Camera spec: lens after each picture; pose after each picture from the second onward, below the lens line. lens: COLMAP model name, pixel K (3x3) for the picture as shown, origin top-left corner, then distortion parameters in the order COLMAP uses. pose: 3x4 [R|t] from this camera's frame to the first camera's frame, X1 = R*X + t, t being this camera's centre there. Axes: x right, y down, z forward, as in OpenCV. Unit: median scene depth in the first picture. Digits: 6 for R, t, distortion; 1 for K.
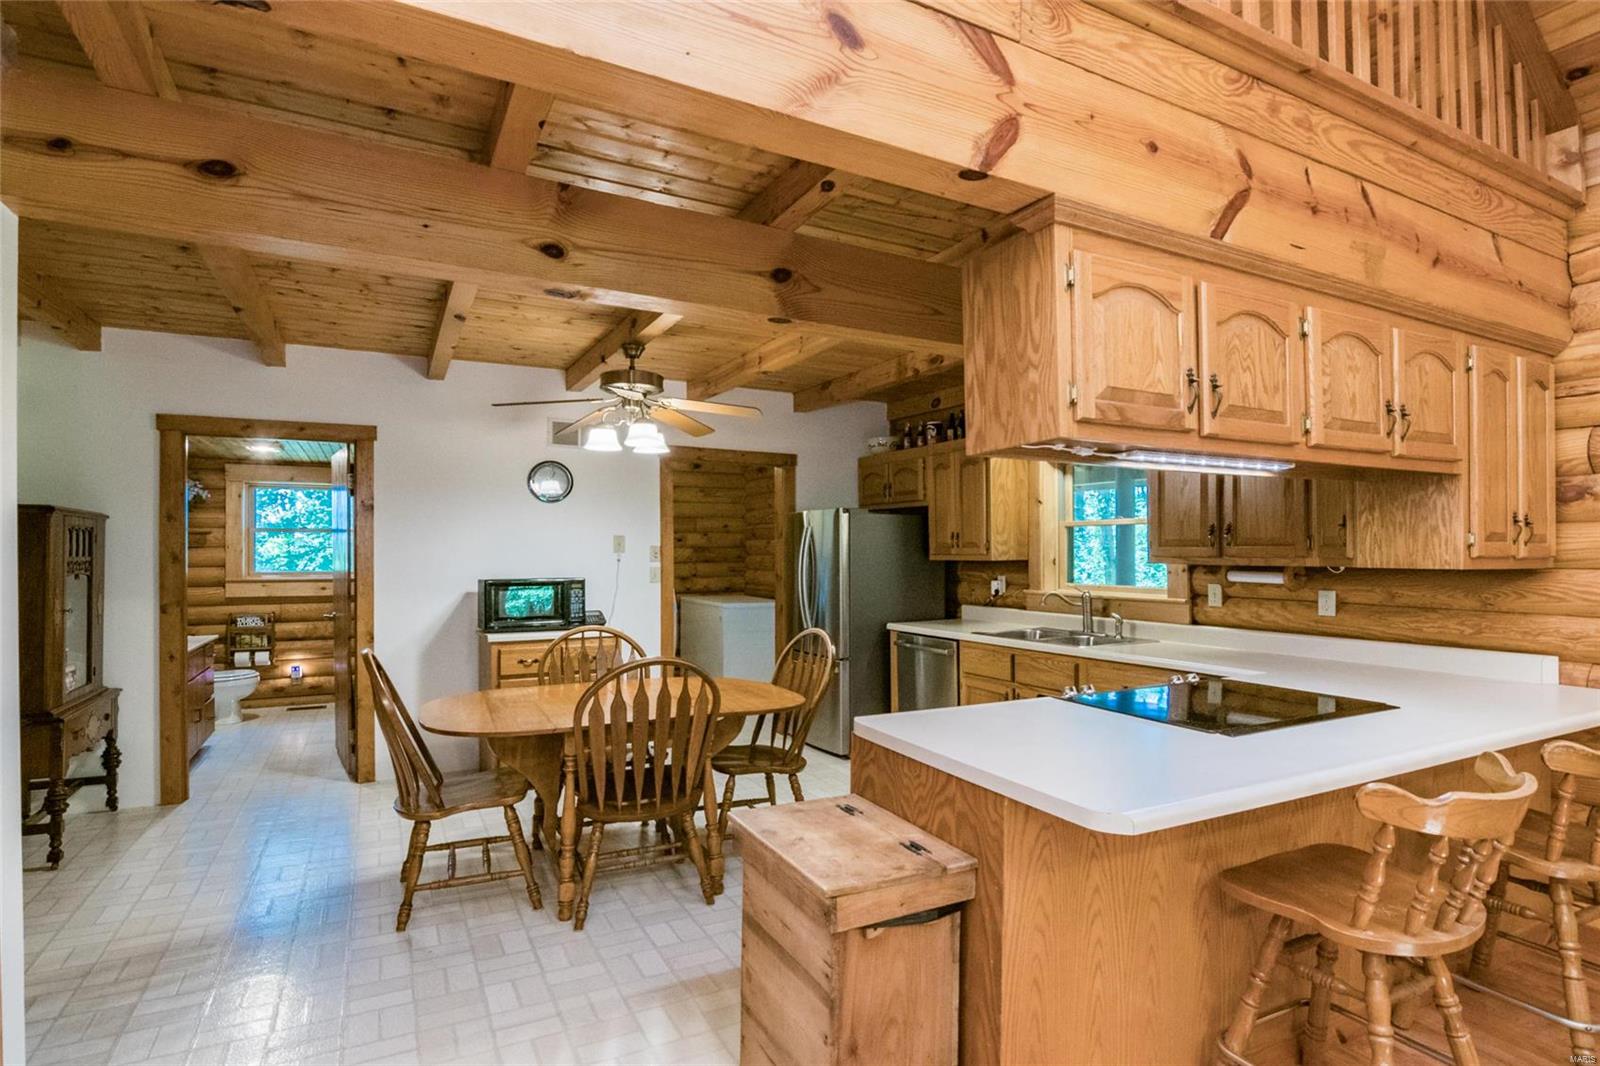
lens RADIAL K [[776.9, 0, 855.2], [0, 776.9, 546.2], [0, 0, 1]] dist [-0.011194, -0.004150]
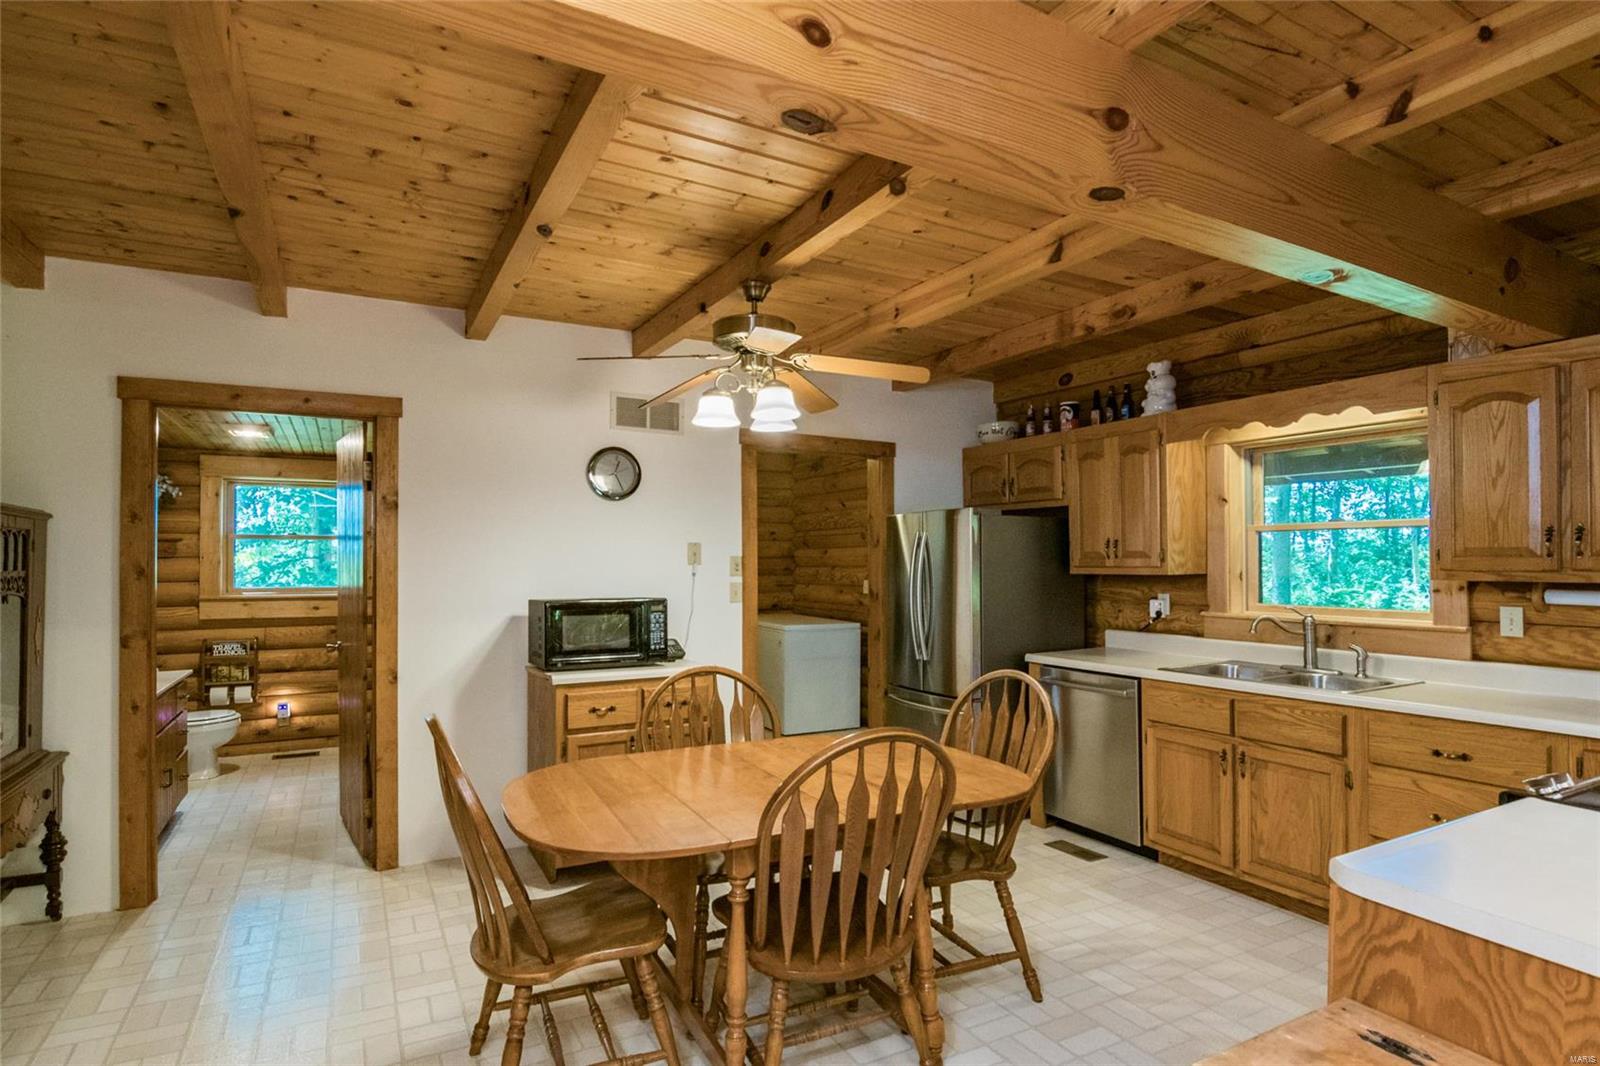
lens RADIAL K [[820.5, 0, 825.1], [0, 820.5, 549.6], [0, 0, 1]] dist [-0.013581, -0.003898]
pose [[0.999791, -0.000300, -0.020445, -0.182727], [0.000123, 0.999963, -0.008652, 0.000141], [0.020446, 0.008647, 0.999754, 0.201844]]
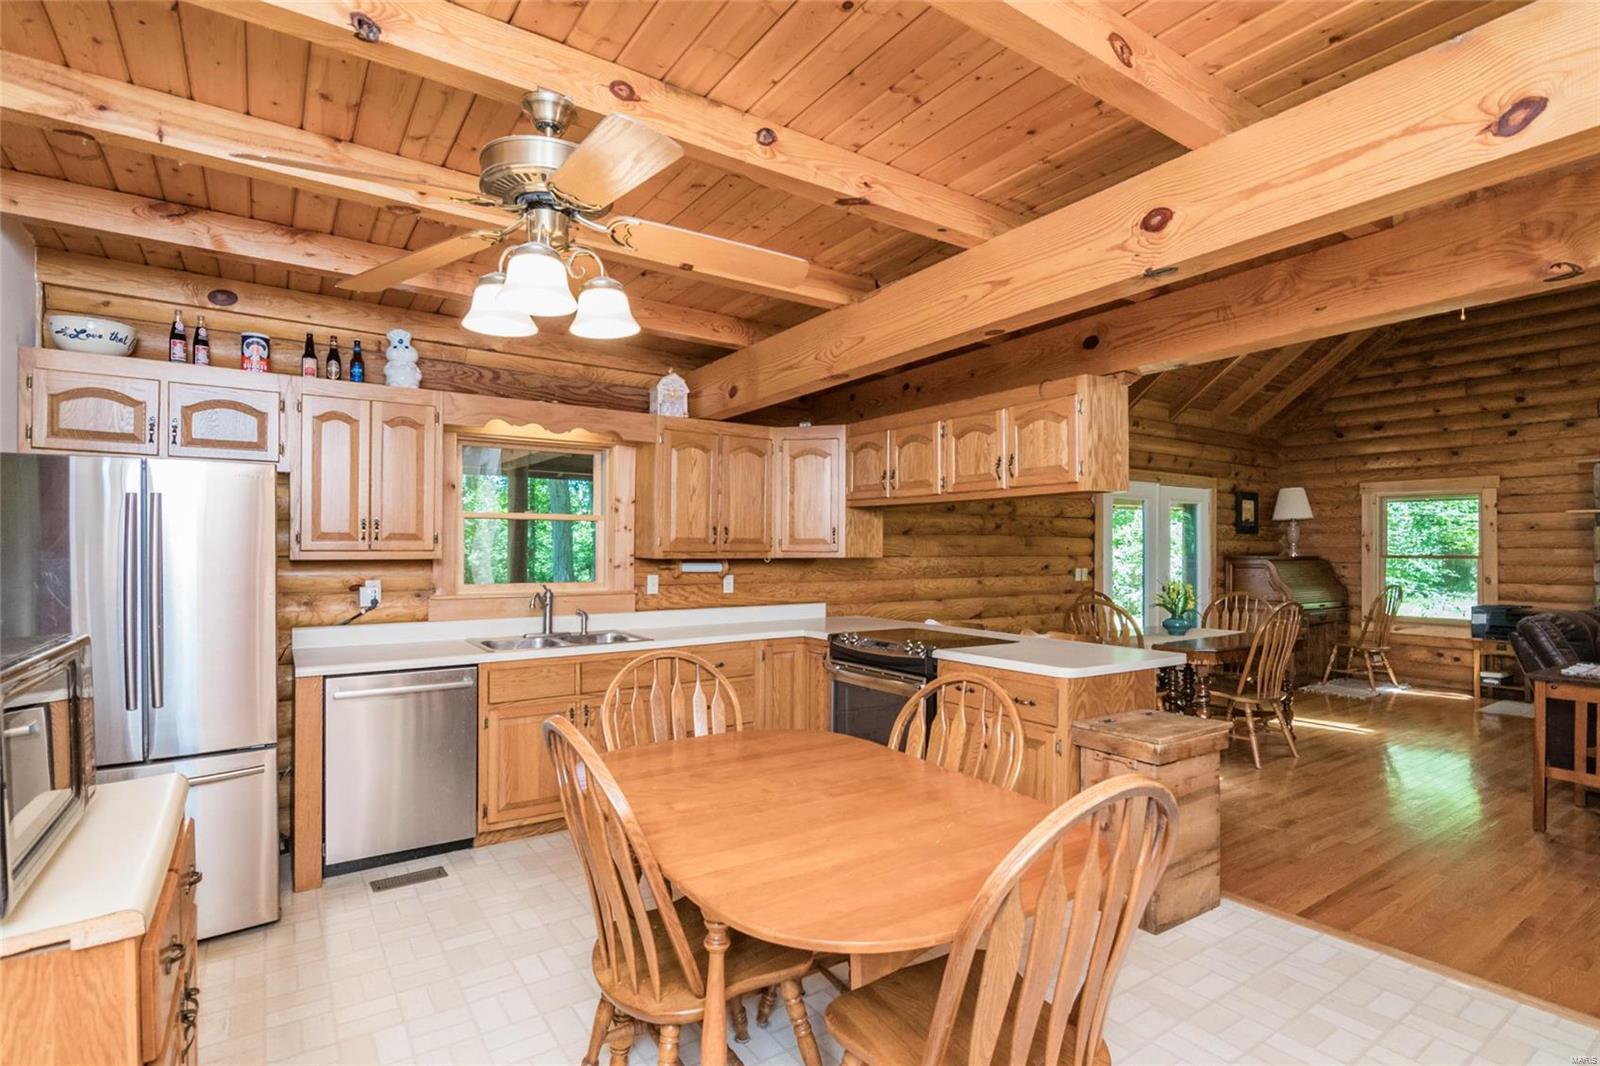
lens RADIAL K [[776.9, 0, 777.0], [0, 776.9, 549.5], [0, 0, 1]] dist [-0.011194, -0.004150]
pose [[-0.045162, 0.004856, 0.998968, -0.718375], [-0.006208, 0.999968, -0.005142, 0.014031], [-0.998960, -0.006434, -0.045131, 0.849625]]
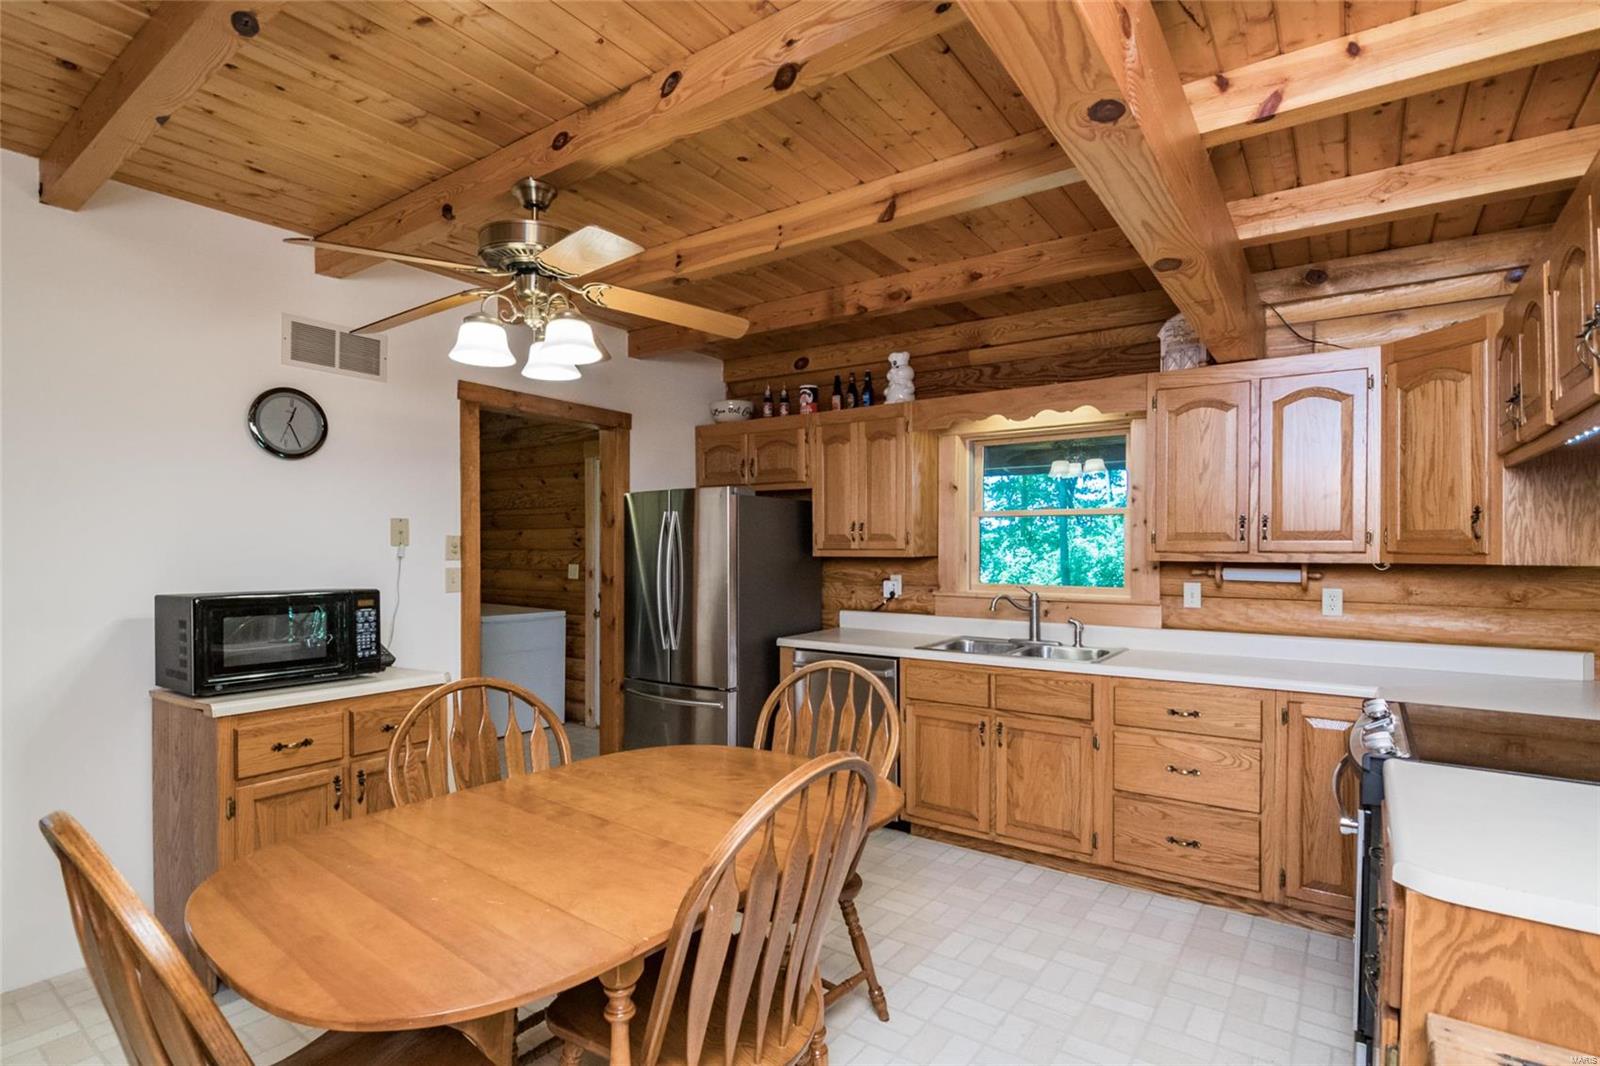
lens RADIAL K [[776.9, 0, 814.9], [0, 776.9, 545.4], [0, 0, 1]] dist [-0.011194, -0.004150]
pose [[0.918712, 0.003073, 0.394917, -0.288031], [-0.005245, 0.999976, 0.004419, 0.003947], [-0.394894, -0.006131, 0.918706, 0.346537]]
